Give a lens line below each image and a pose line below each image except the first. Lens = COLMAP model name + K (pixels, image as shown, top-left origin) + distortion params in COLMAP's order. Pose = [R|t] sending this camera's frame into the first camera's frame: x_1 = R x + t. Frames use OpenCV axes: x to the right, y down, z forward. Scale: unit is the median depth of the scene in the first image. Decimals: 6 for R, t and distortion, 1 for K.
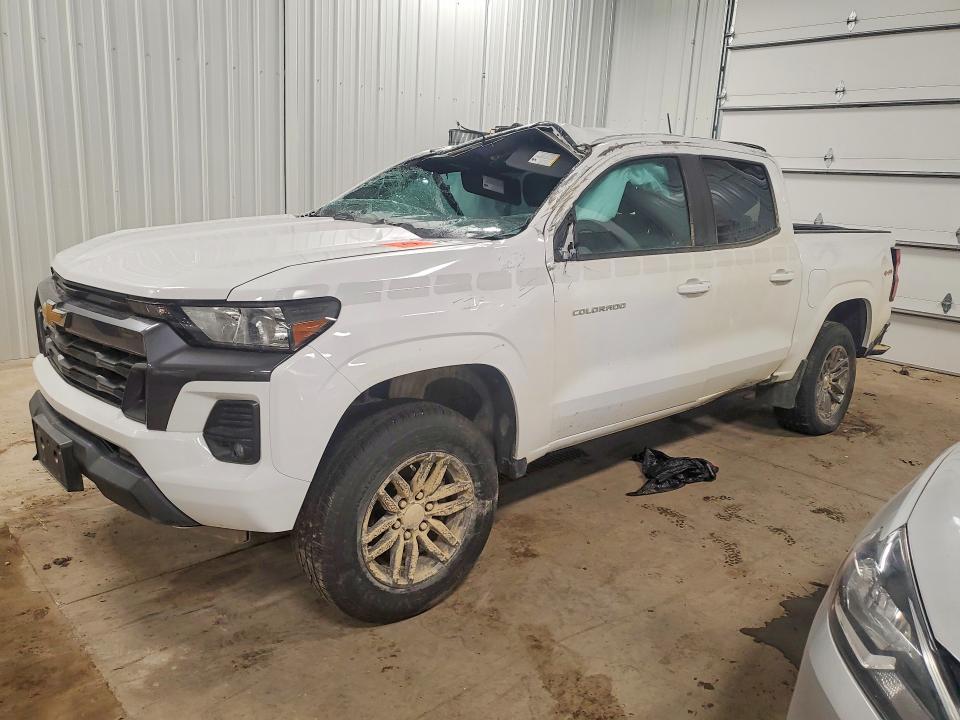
lens RADIAL K [[751.8, 0, 480.0], [0, 751.8, 360.0], [0, 0, 1]] dist [-0.001202, 0.000852]
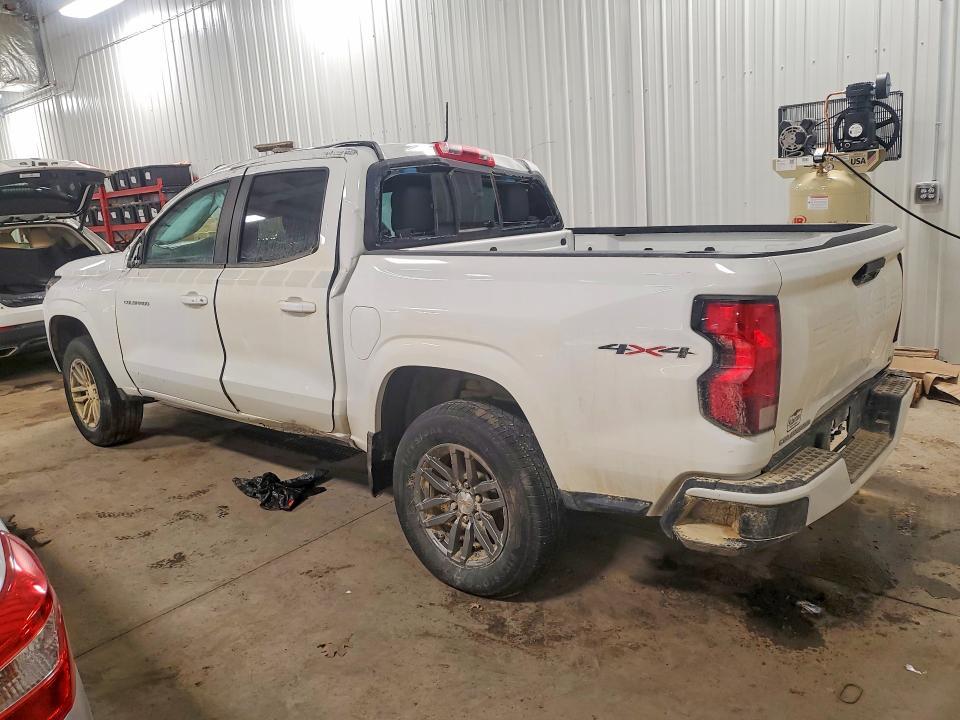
lens RADIAL K [[751.8, 0, 480.0], [0, 751.8, 360.0], [0, 0, 1]] dist [-0.001202, 0.000852]
pose [[0.108694, 0.153585, -0.982139, 1.389582], [-0.169774, 0.976345, 0.133890, -0.222037], [0.979470, 0.152189, 0.132198, 1.236034]]
